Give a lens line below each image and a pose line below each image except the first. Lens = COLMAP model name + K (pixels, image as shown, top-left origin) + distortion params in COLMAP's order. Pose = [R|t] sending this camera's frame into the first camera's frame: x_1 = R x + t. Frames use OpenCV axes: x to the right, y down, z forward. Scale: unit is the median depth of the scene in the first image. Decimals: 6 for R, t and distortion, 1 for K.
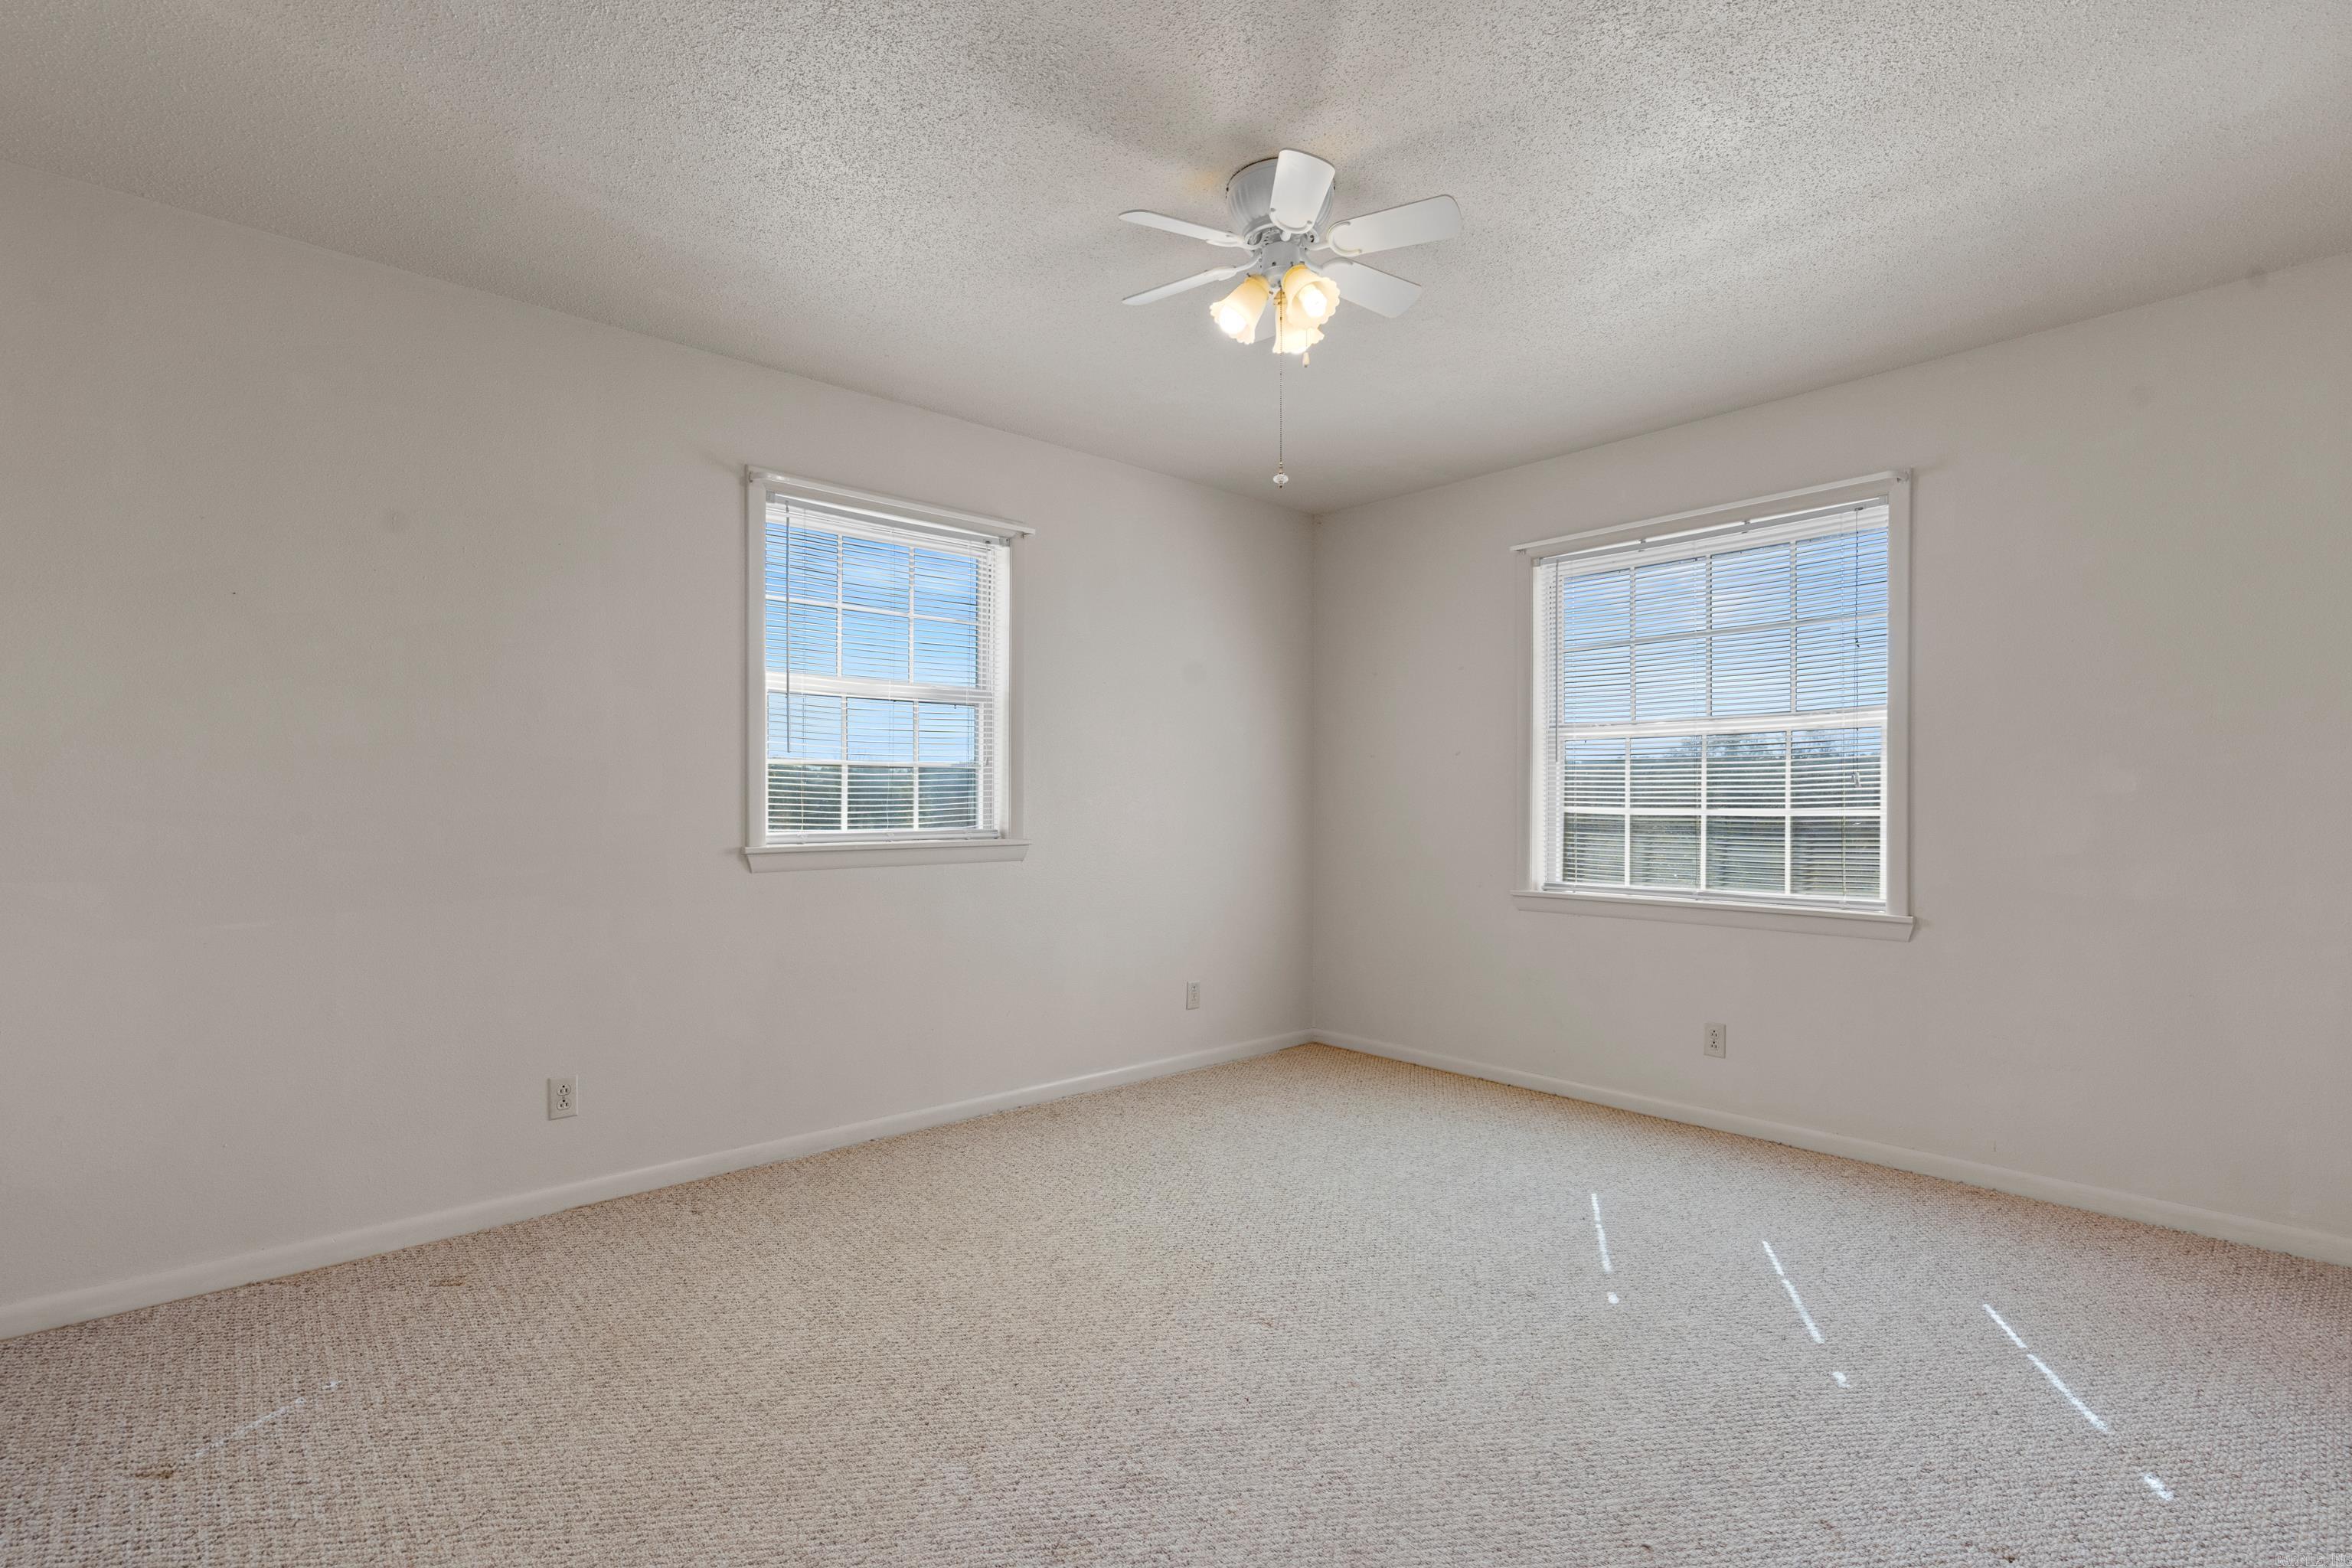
lens RADIAL K [[1088.9, 0, 1177.8], [0, 1088.9, 795.4], [0, 0, 1]] dist [0.000619, 0.000570]
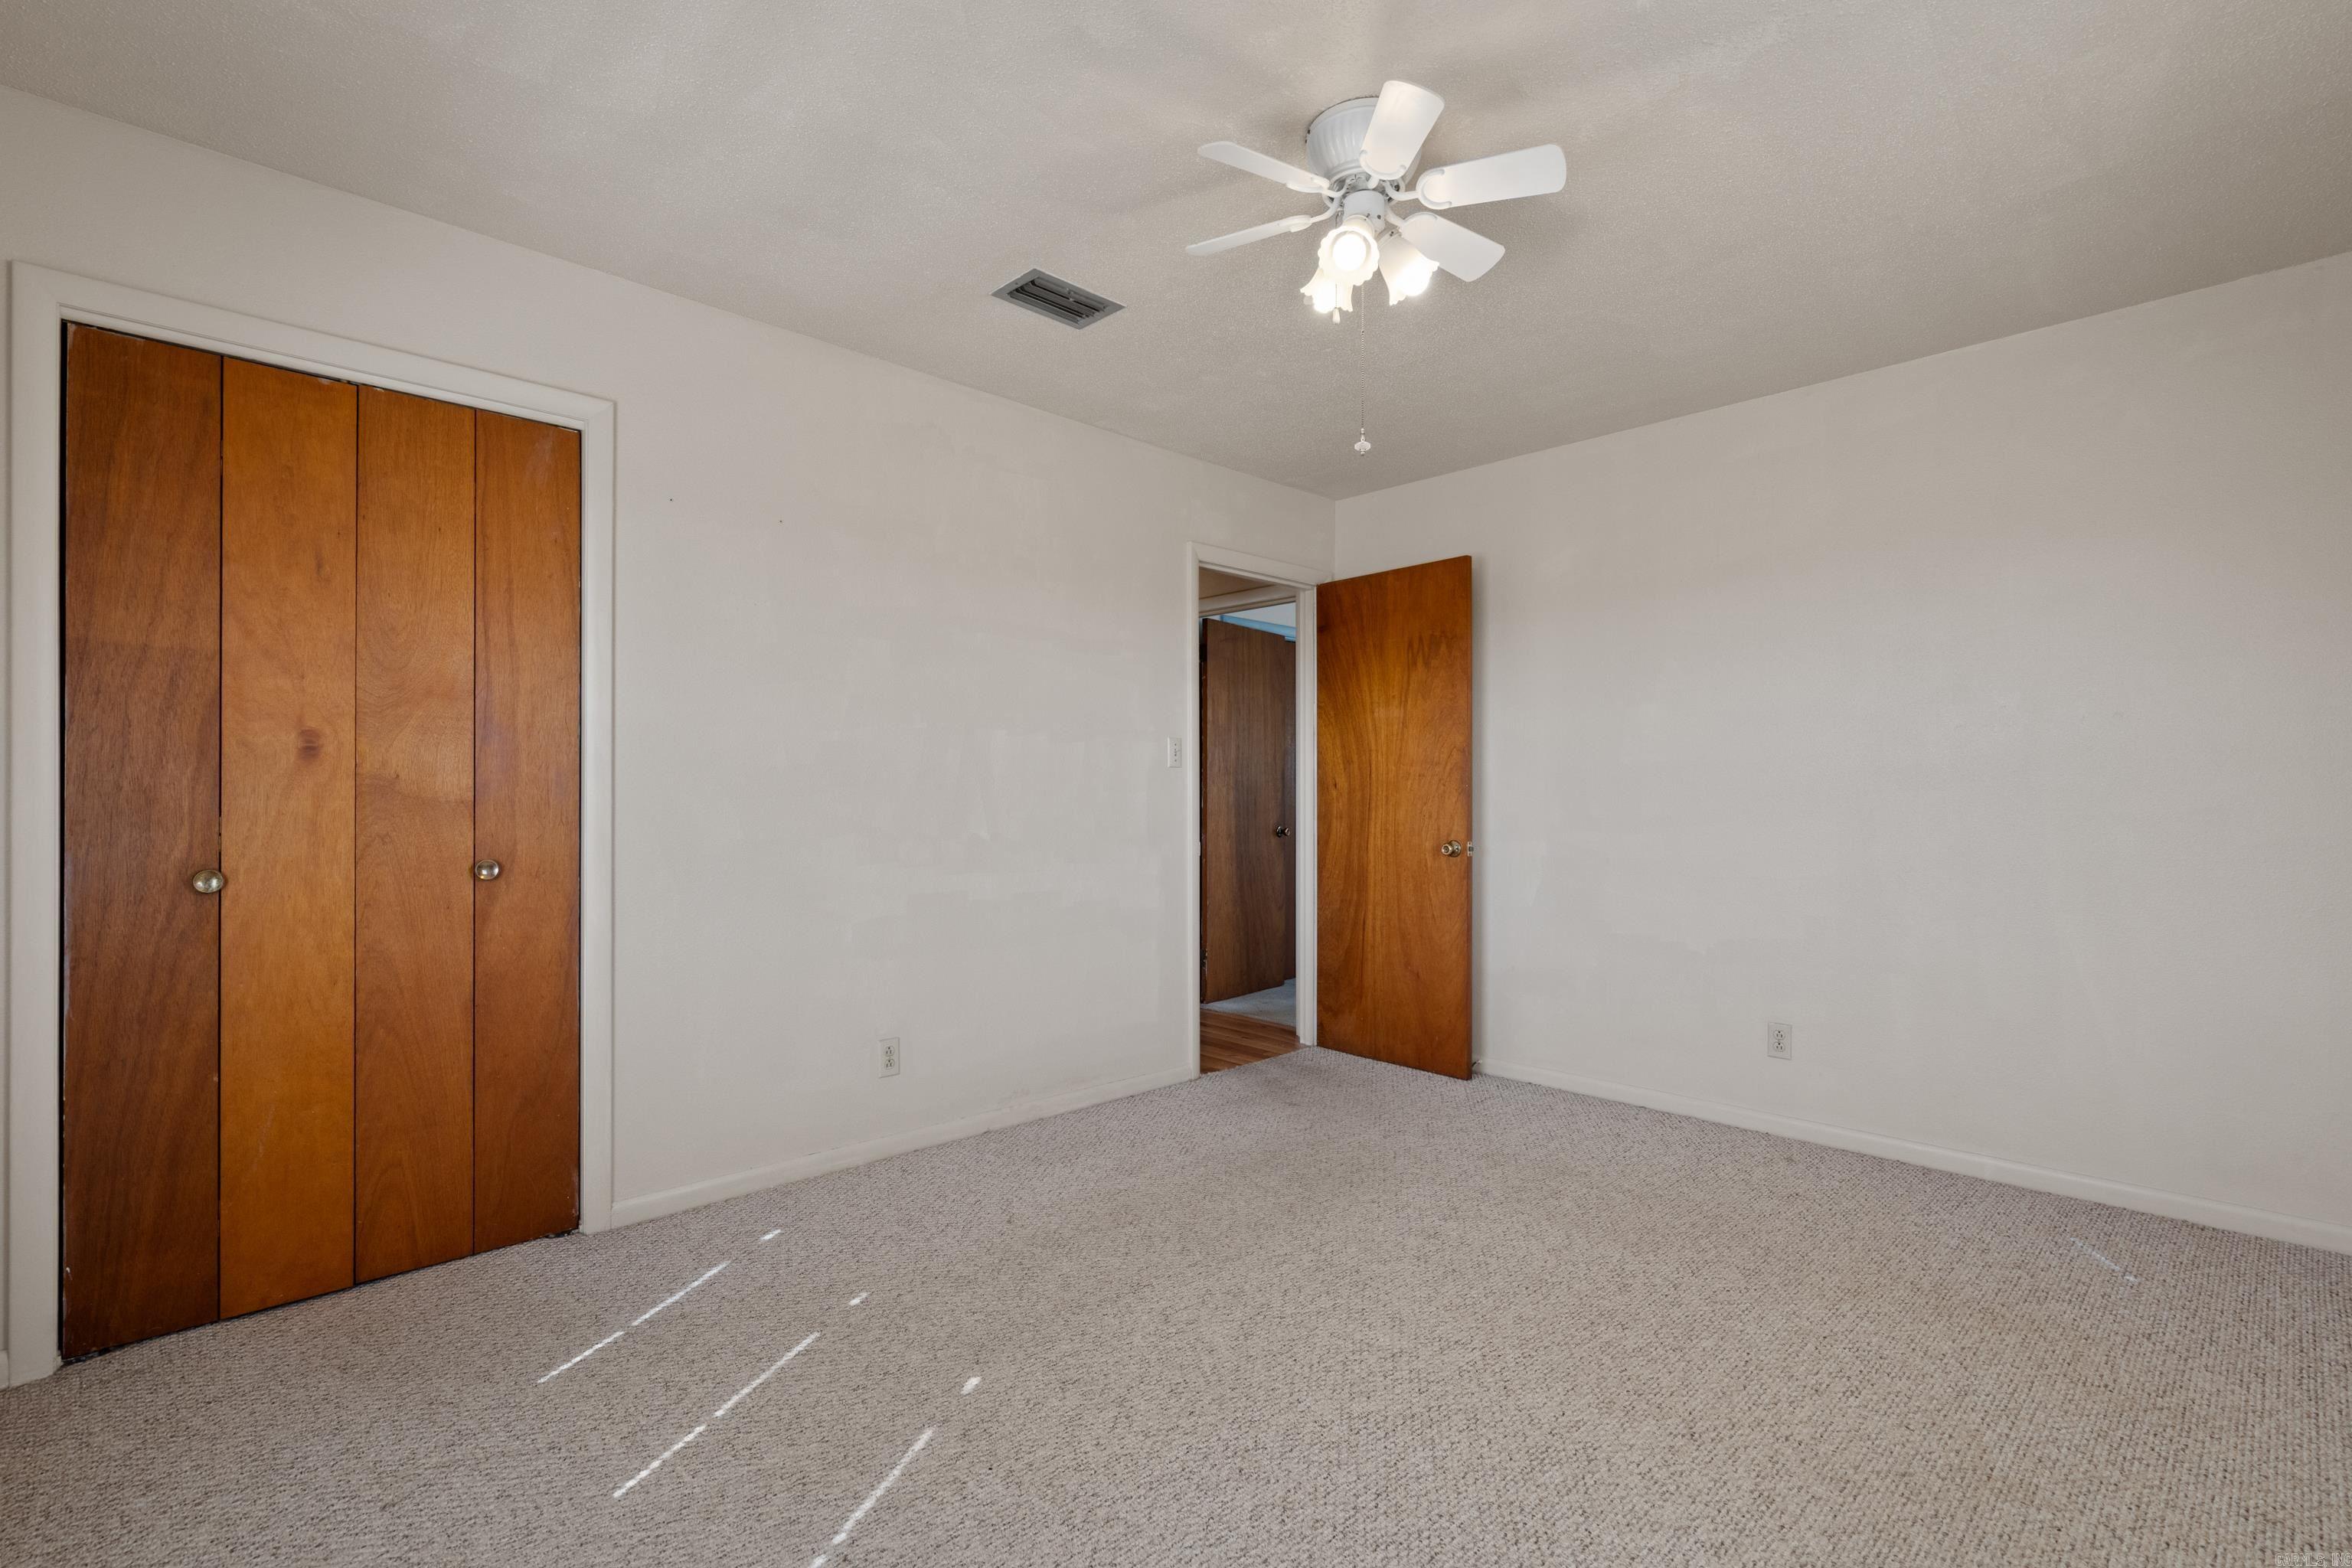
lens RADIAL K [[1088.9, 0, 1177.8], [0, 1088.9, 795.4], [0, 0, 1]] dist [0.000619, 0.000570]
pose [[-0.999269, -0.003892, -0.038018, 0.304582], [-0.003478, 0.999934, -0.010946, 0.020090], [0.038058, -0.010806, -0.999217, 2.048961]]
